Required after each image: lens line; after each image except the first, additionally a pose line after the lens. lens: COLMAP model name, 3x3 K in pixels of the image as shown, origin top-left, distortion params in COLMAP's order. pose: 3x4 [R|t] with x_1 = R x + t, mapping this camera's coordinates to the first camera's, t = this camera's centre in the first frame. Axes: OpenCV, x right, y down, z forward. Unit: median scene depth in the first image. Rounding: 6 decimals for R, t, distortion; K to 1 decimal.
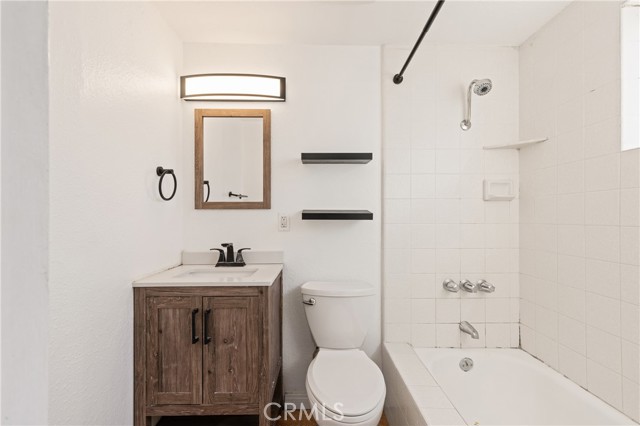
lens RADIAL K [[289.9, 0, 318.0], [0, 289.9, 214.8], [0, 0, 1]] dist [0.009492, -0.001280]
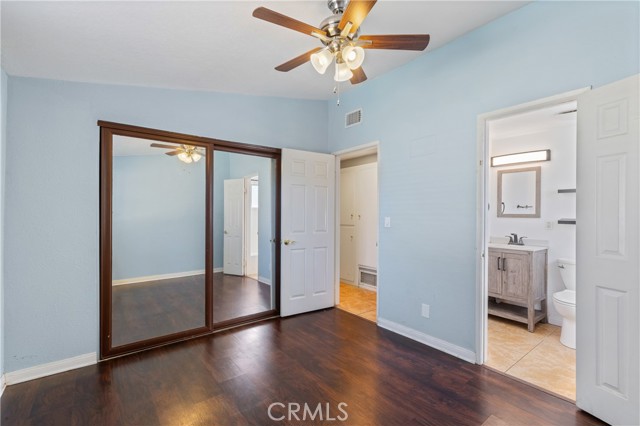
lens RADIAL K [[289.9, 0, 320.3], [0, 289.9, 213.2], [0, 0, 1]] dist [0.009492, -0.001280]
pose [[0.610360, 0.003795, -0.792115, 0.501877], [-0.009773, 0.999948, -0.002739, -0.032591], [0.792064, 0.009414, 0.610365, -1.405610]]
